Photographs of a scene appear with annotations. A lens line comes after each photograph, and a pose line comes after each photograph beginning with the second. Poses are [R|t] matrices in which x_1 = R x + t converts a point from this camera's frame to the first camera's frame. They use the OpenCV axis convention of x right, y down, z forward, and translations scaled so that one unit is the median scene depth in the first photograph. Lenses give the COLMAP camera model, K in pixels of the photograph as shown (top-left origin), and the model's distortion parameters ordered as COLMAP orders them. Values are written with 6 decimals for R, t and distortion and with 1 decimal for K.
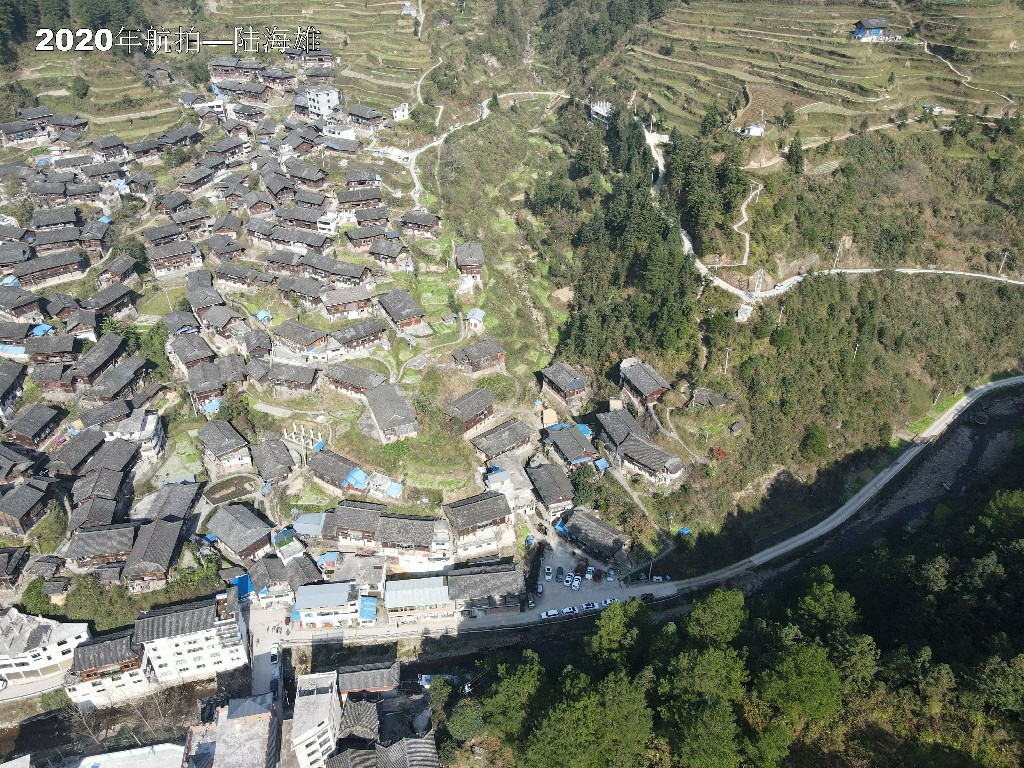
lens RADIAL K [[747.1, 0, 508.9], [0, 747.1, 385.5], [0, 0, 1]] dist [0.001785, 0.026551]
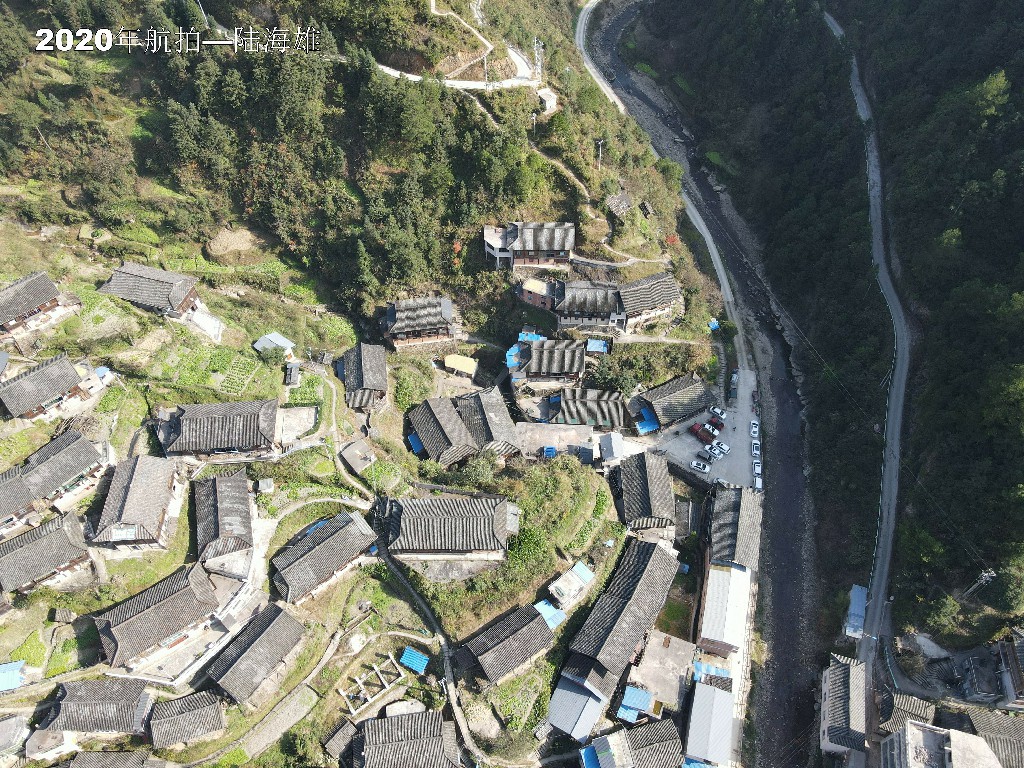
lens RADIAL K [[747.1, 0, 508.9], [0, 747.1, 385.5], [0, 0, 1]] dist [0.001785, 0.026551]
pose [[0.378644, -0.742670, 0.552332, -0.381147], [0.524307, 0.663893, 0.533244, -0.339458], [-0.762713, 0.087682, 0.640766, 0.515051]]
